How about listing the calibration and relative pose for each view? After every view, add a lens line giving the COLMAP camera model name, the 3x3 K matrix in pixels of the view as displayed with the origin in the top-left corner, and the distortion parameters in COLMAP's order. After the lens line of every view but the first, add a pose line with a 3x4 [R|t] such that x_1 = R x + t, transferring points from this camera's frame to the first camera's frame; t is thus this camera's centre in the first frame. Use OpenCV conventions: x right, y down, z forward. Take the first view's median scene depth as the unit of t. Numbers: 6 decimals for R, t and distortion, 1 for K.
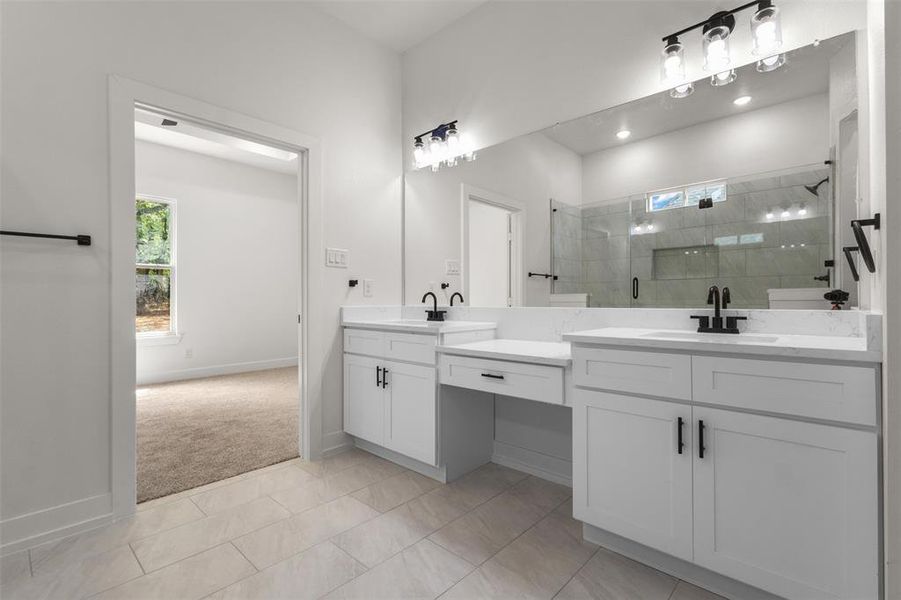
lens RADIAL K [[415.9, 0, 456.5], [0, 415.9, 300.4], [0, 0, 1]] dist [0.000949, 0.000465]
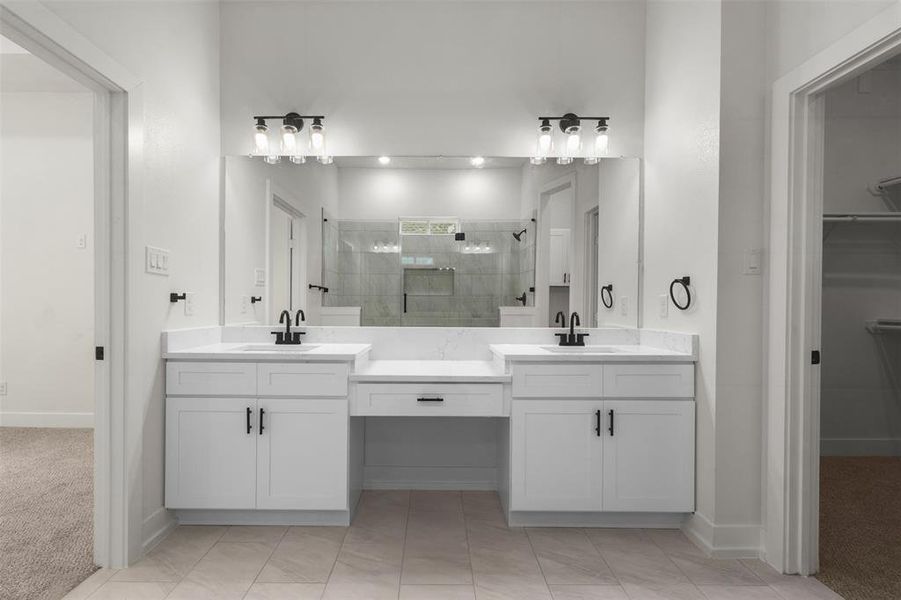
lens RADIAL K [[415.9, 0, 438.7], [0, 415.9, 312.6], [0, 0, 1]] dist [0.000949, 0.000465]
pose [[0.739080, -0.001518, 0.673616, -0.417901], [-0.009057, 0.999885, 0.012190, -0.029666], [-0.673557, -0.015110, 0.738981, 0.178253]]
